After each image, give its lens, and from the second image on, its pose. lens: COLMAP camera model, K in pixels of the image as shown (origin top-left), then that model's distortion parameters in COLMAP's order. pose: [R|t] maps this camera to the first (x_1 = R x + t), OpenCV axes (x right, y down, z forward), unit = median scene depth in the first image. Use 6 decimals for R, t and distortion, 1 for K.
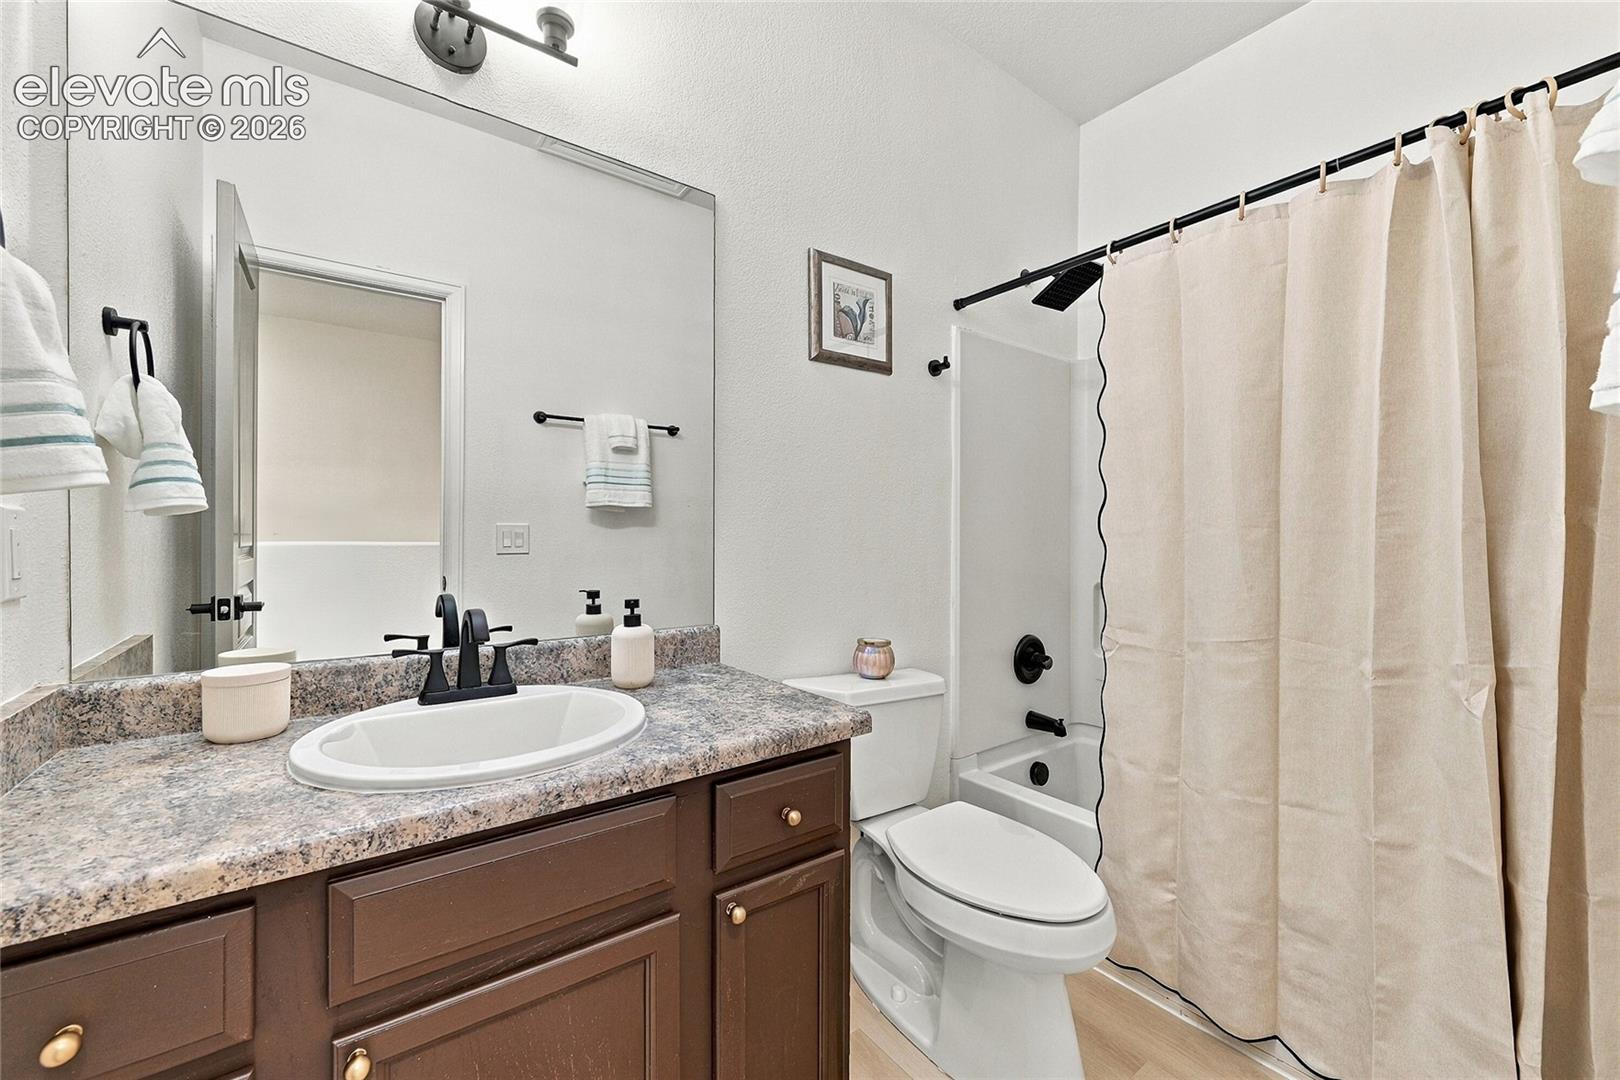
lens RADIAL K [[651.1, 0, 804.4], [0, 651.1, 535.9], [0, 0, 1]] dist [-0.000004, 0.000079]
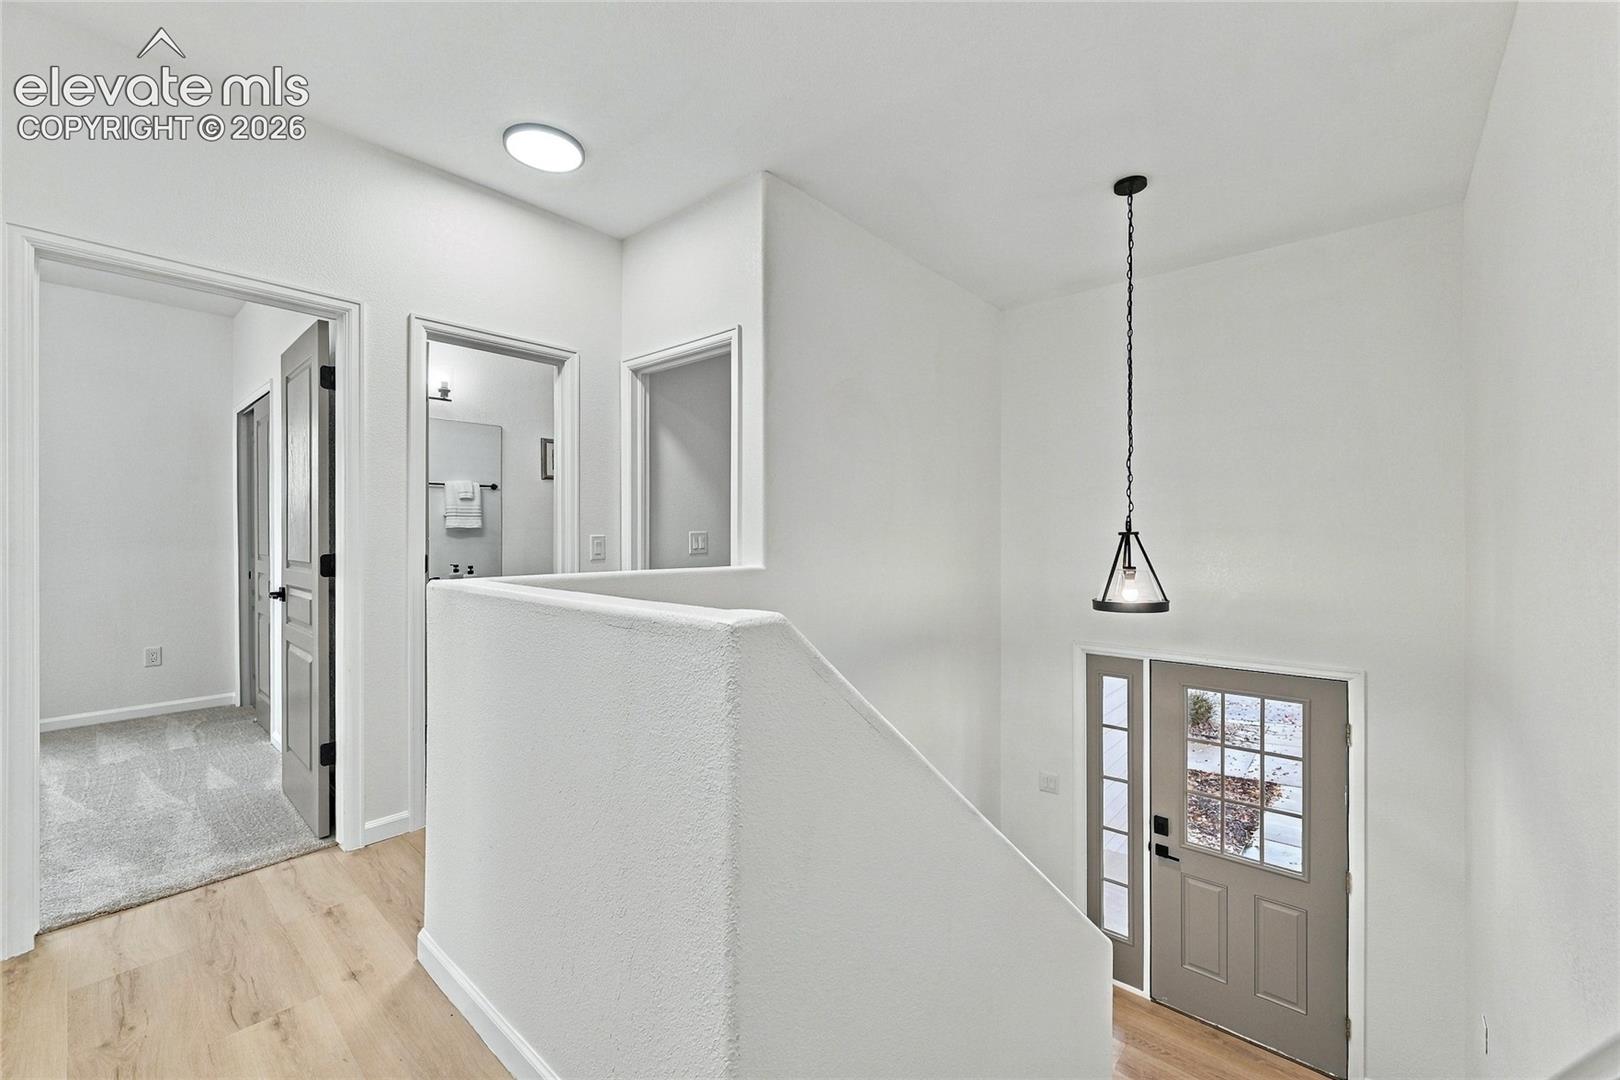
lens RADIAL K [[651.1, 0, 809.7], [0, 651.1, 535.0], [0, 0, 1]] dist [-0.000004, 0.000079]
pose [[0.976302, -0.004059, 0.216376, 0.311152], [0.003219, 0.999986, 0.004233, -0.028236], [-0.216390, -0.003436, 0.976301, -1.150815]]
